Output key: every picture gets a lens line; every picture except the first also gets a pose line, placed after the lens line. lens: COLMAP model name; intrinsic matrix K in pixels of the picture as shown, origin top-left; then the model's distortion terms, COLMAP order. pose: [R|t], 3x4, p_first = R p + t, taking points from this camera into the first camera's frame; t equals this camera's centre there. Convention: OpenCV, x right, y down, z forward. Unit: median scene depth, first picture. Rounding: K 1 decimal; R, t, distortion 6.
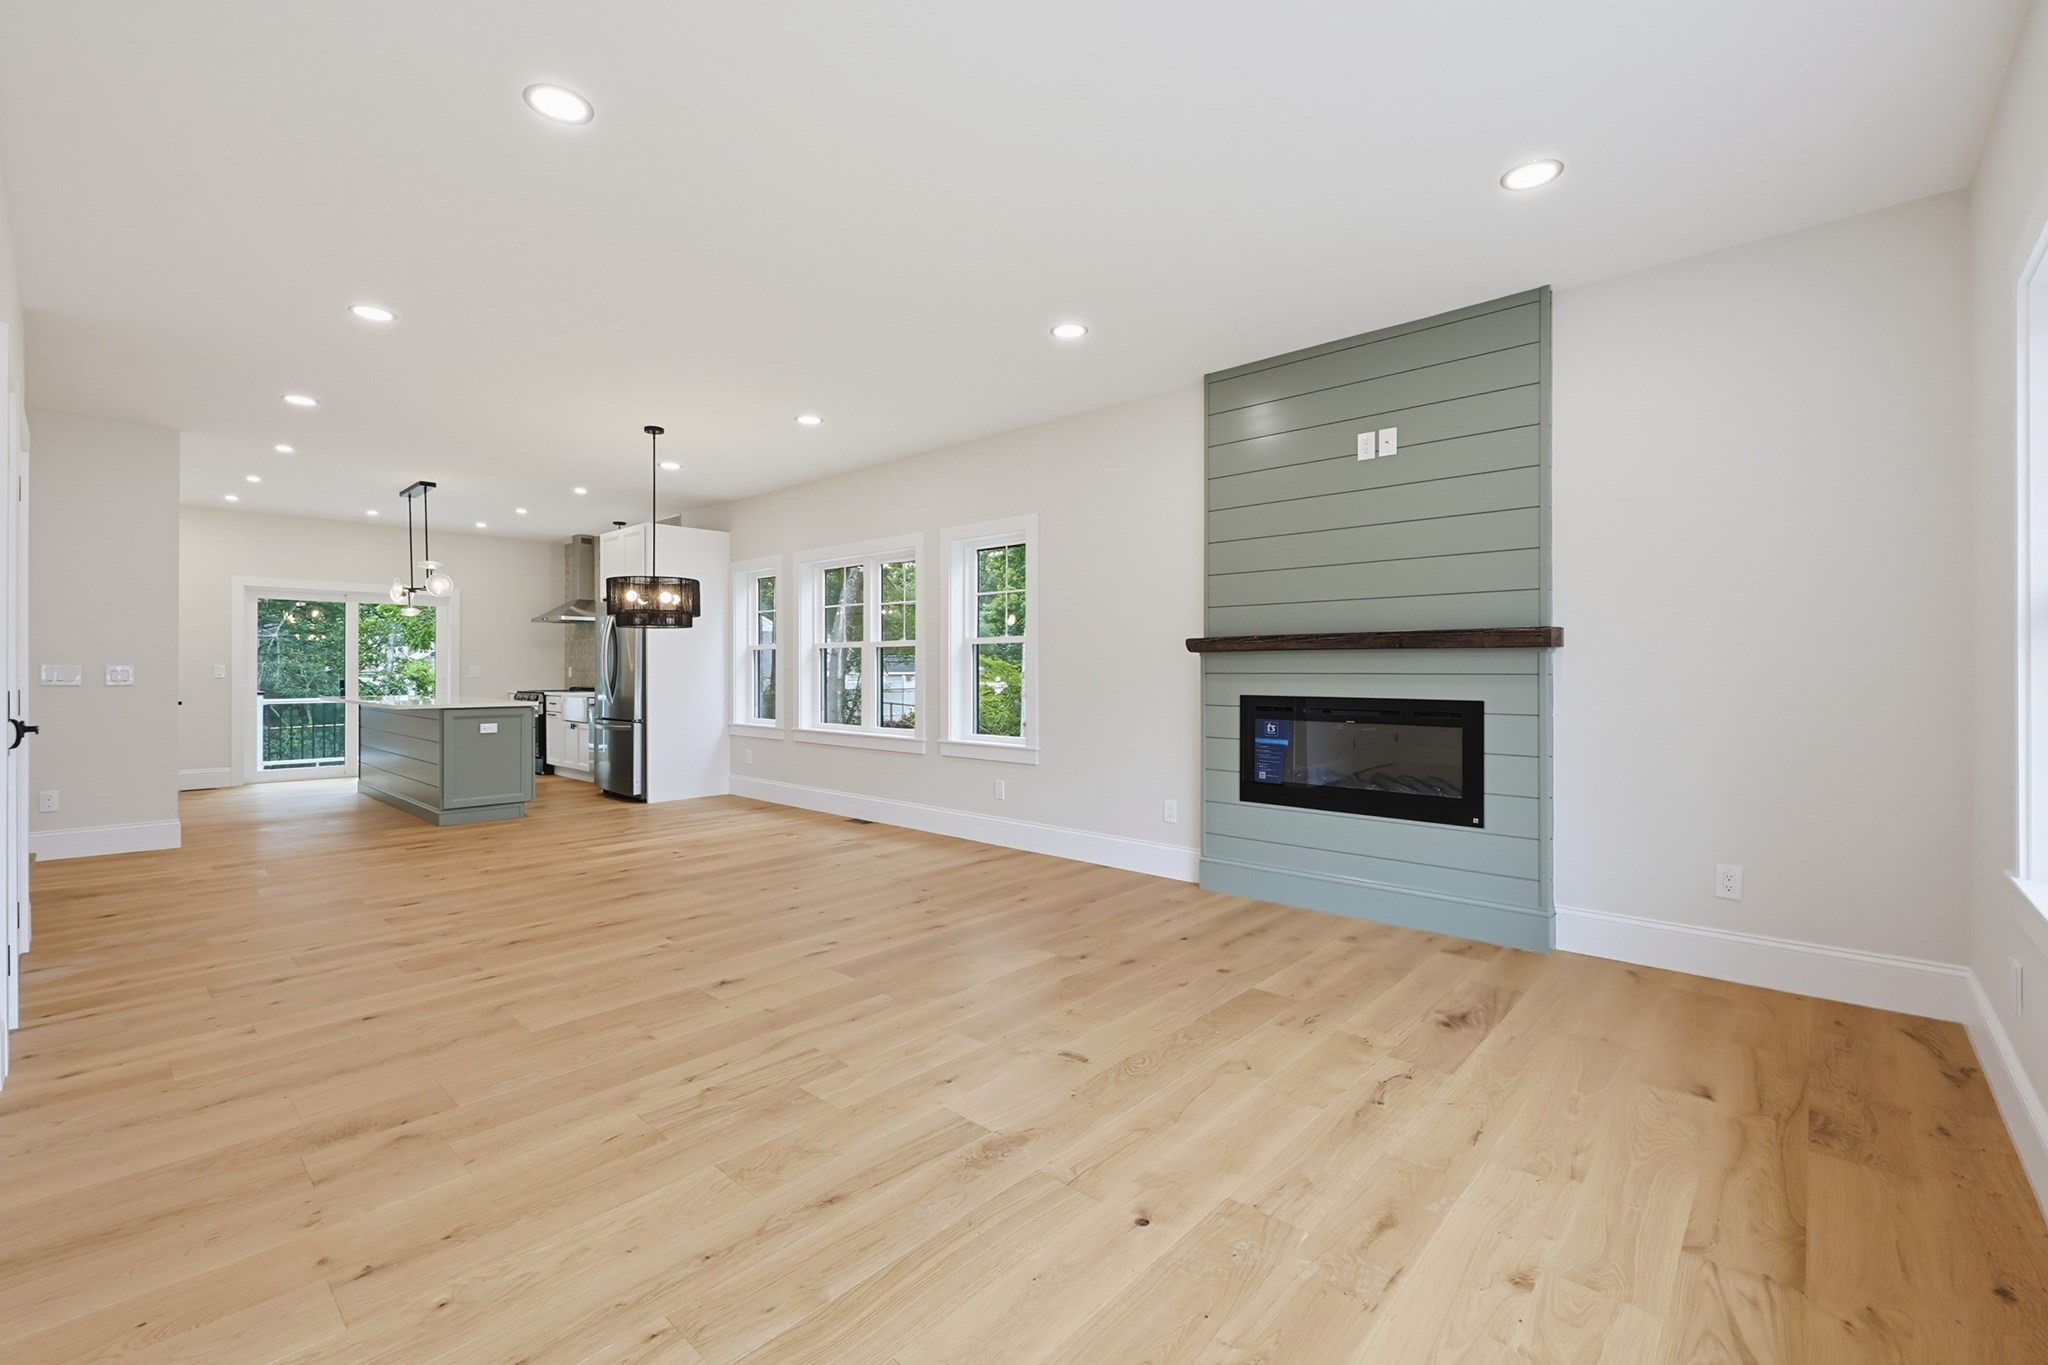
lens RADIAL K [[873.7, 0, 1030.3], [0, 873.7, 676.0], [0, 0, 1]] dist [-0.005571, 0.001662]
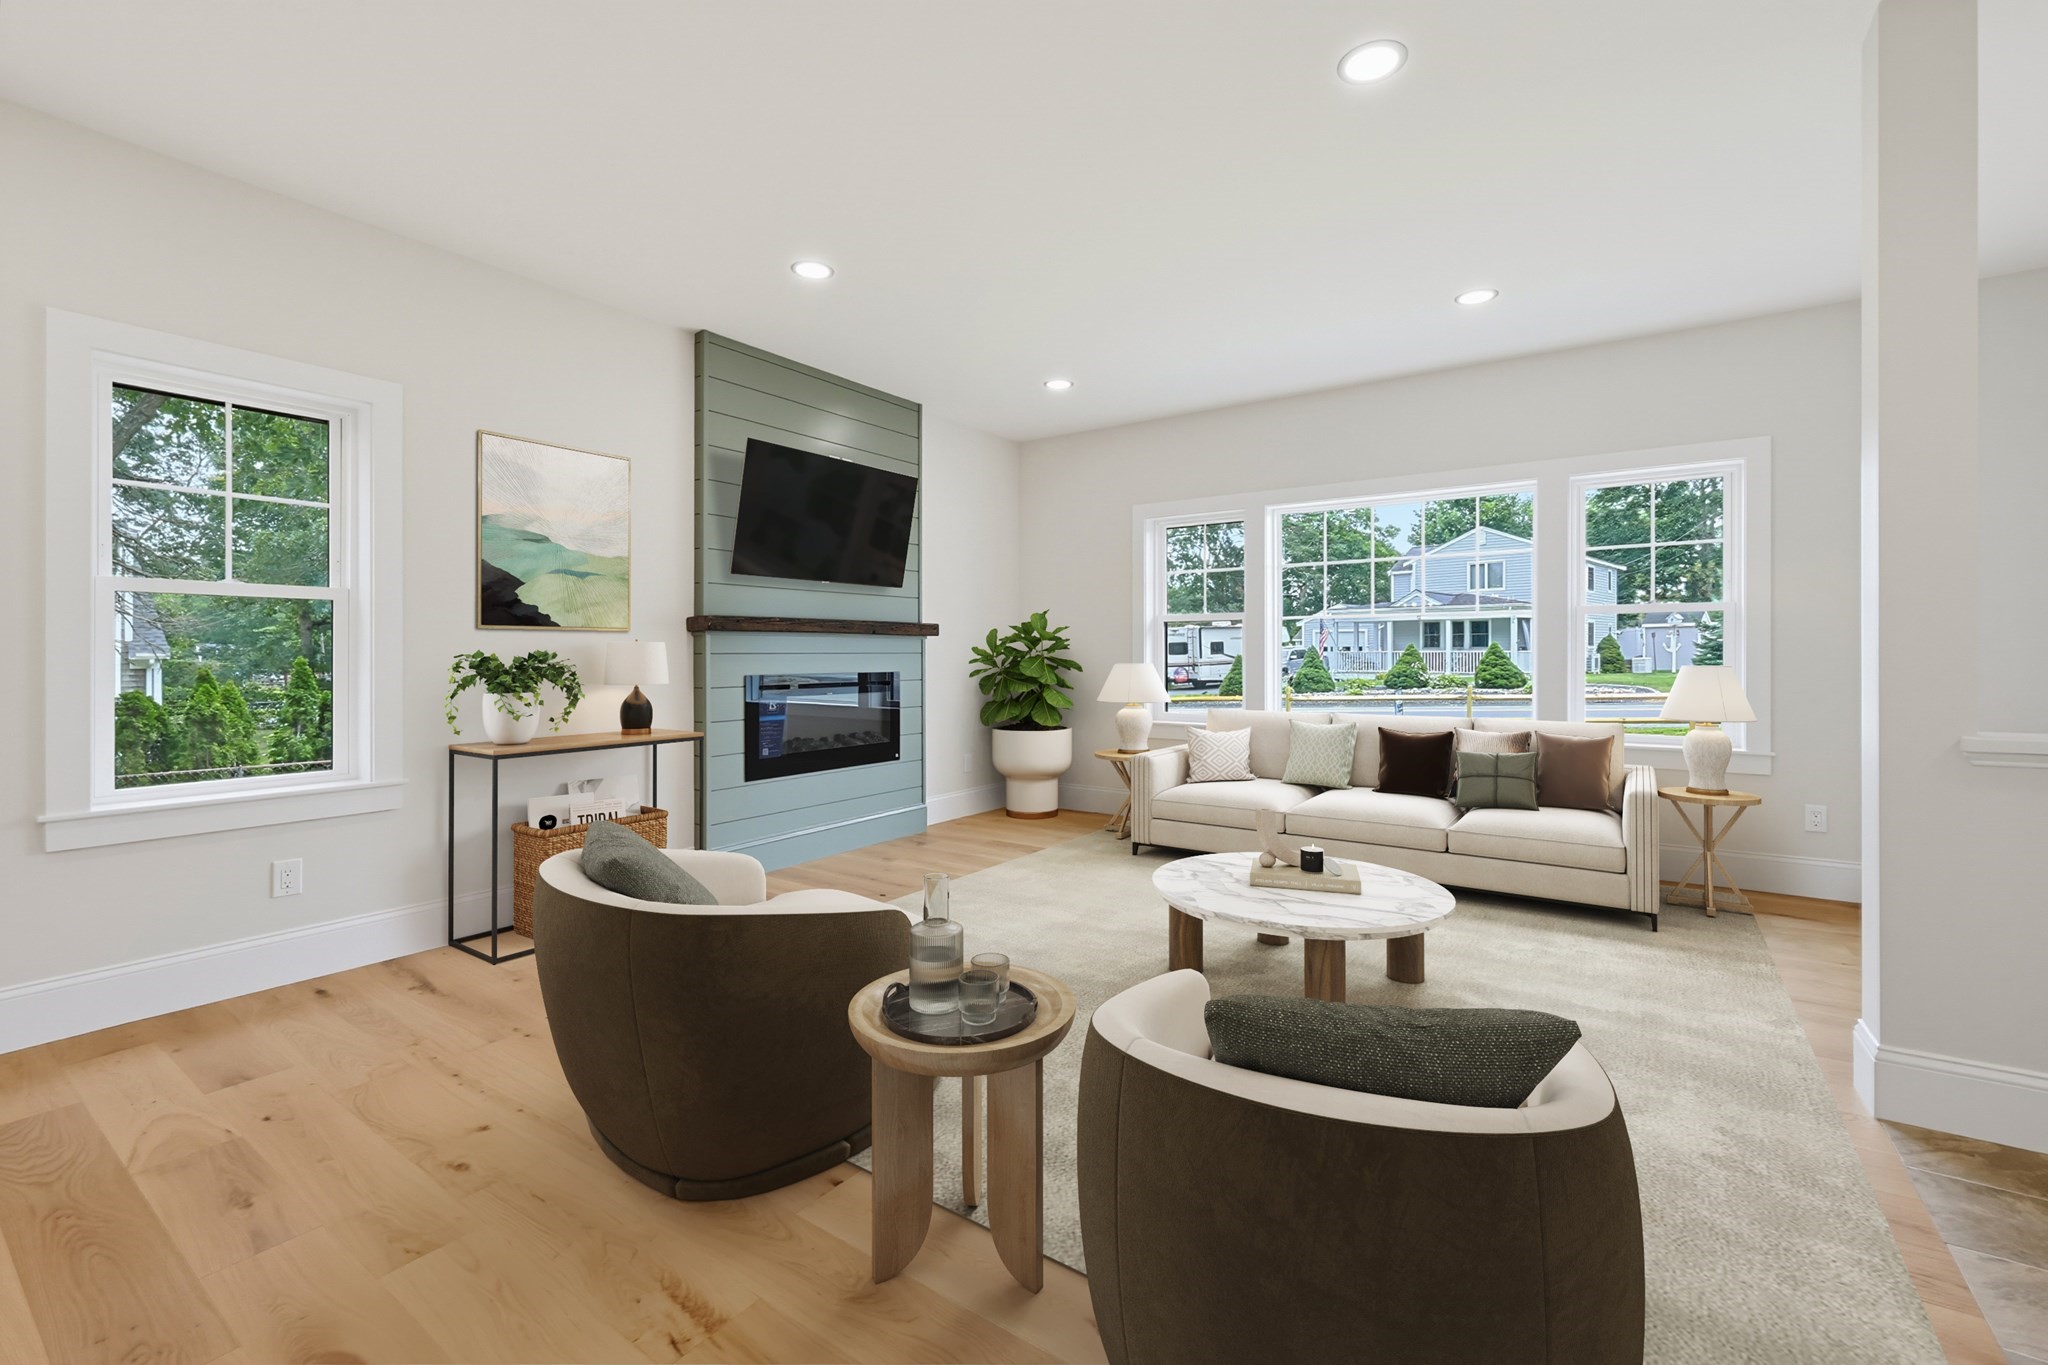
lens RADIAL K [[873.7, 0, 1031.7], [0, 873.7, 646.5], [0, 0, 1]] dist [-0.005571, 0.001662]
pose [[-0.127256, 0.005765, 0.991853, -0.621651], [0.007827, 0.999958, -0.004808, -0.001083], [-0.991839, 0.007151, -0.127296, 0.648238]]
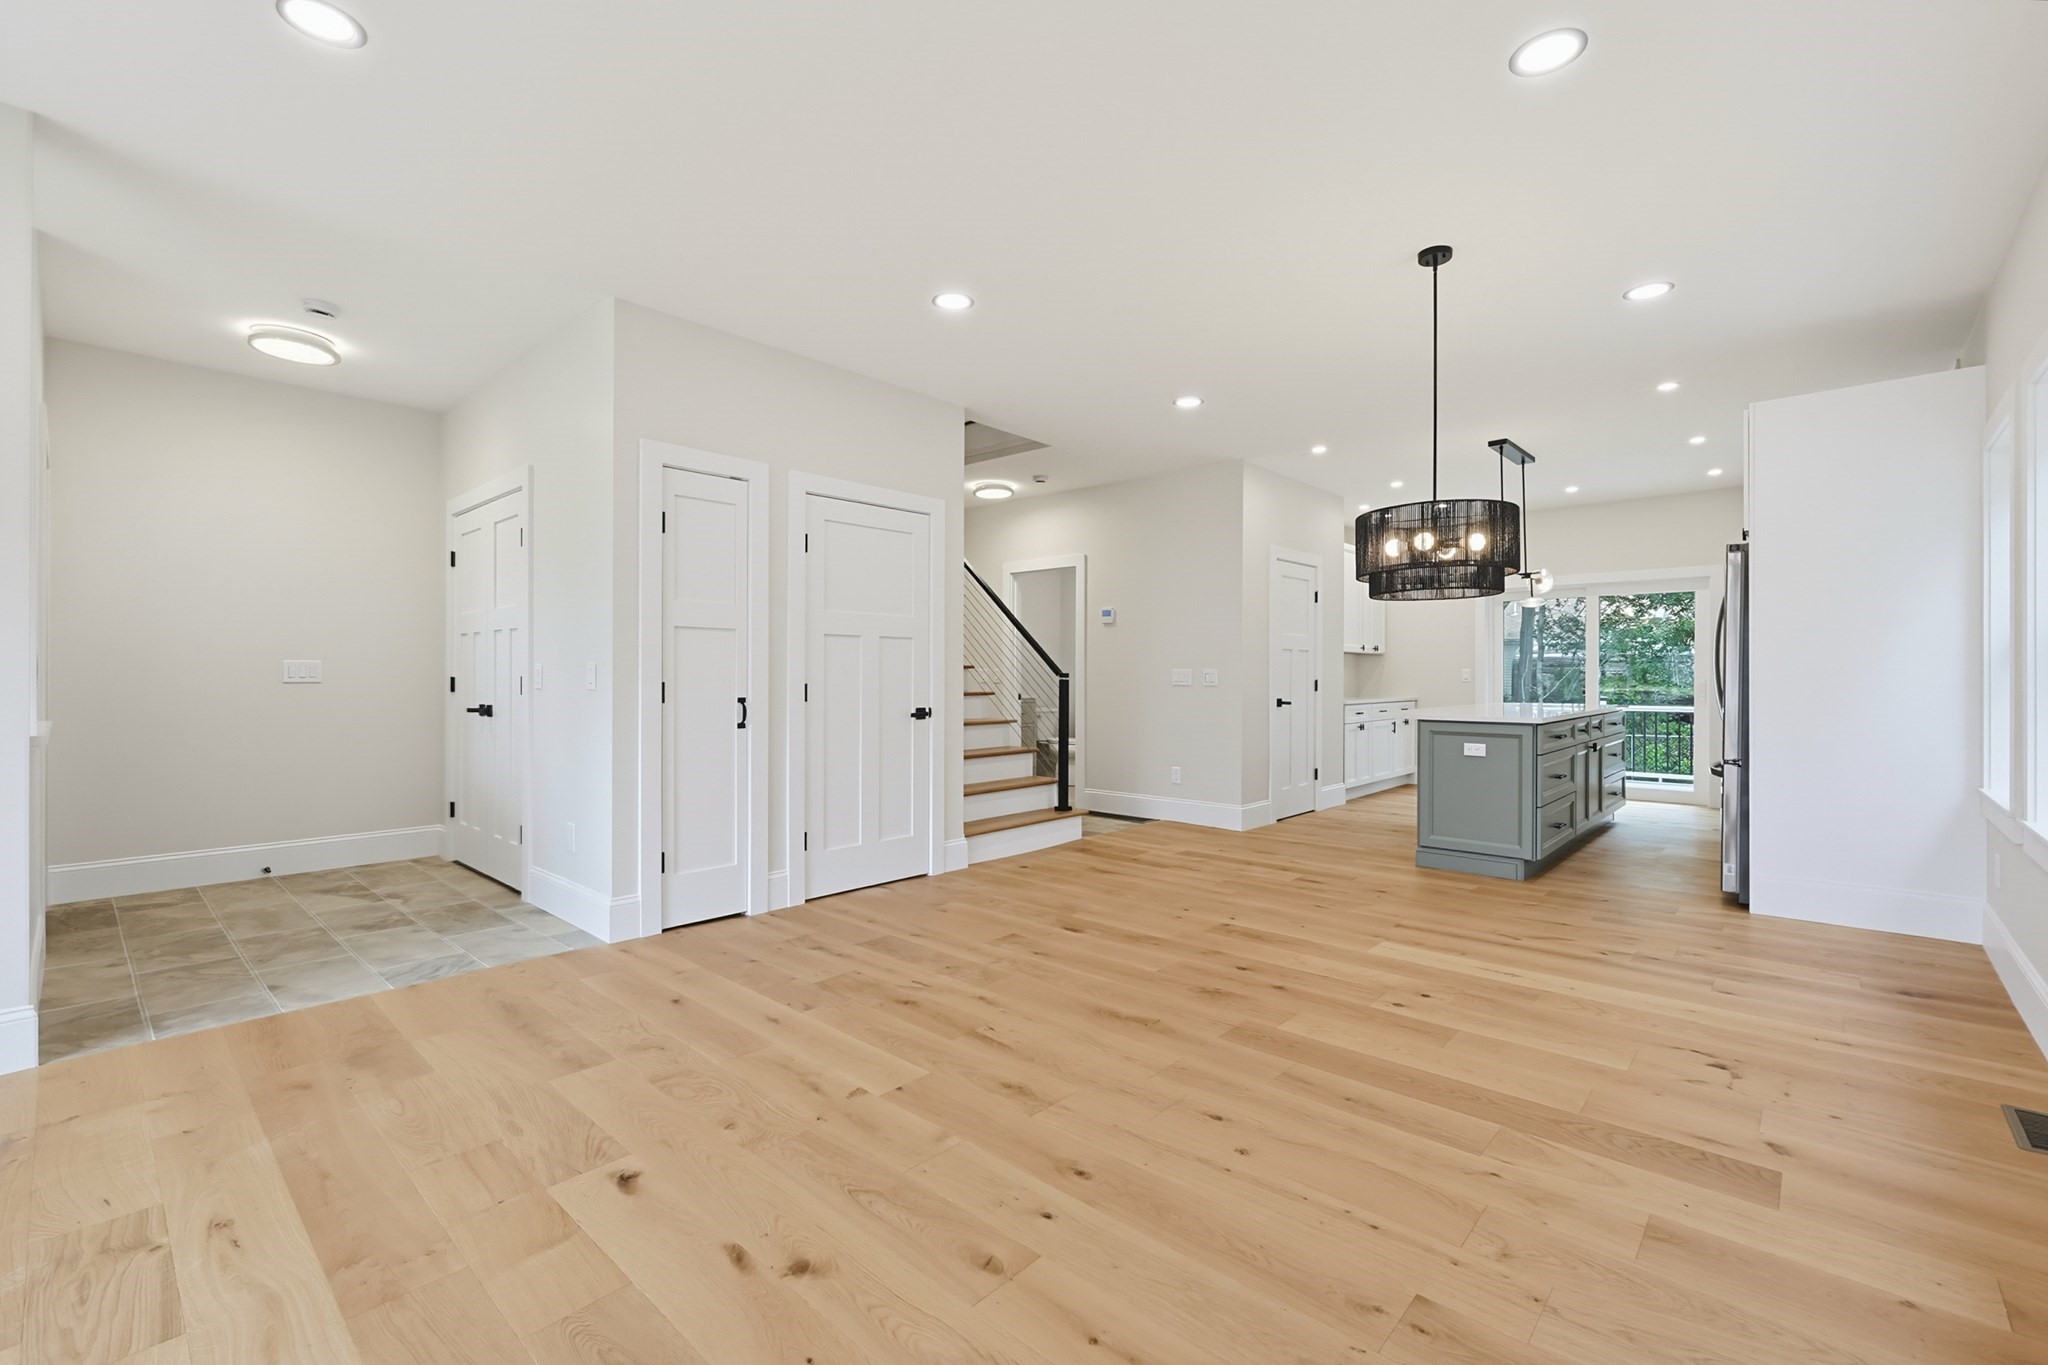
lens RADIAL K [[873.7, 0, 1043.6], [0, 873.7, 683.9], [0, 0, 1]] dist [-0.005571, 0.001662]
pose [[0.005798, 0.009169, -0.999941, 0.146791], [-0.008853, 0.999919, 0.009117, 0.000220], [0.999944, 0.008800, 0.005879, 0.745862]]
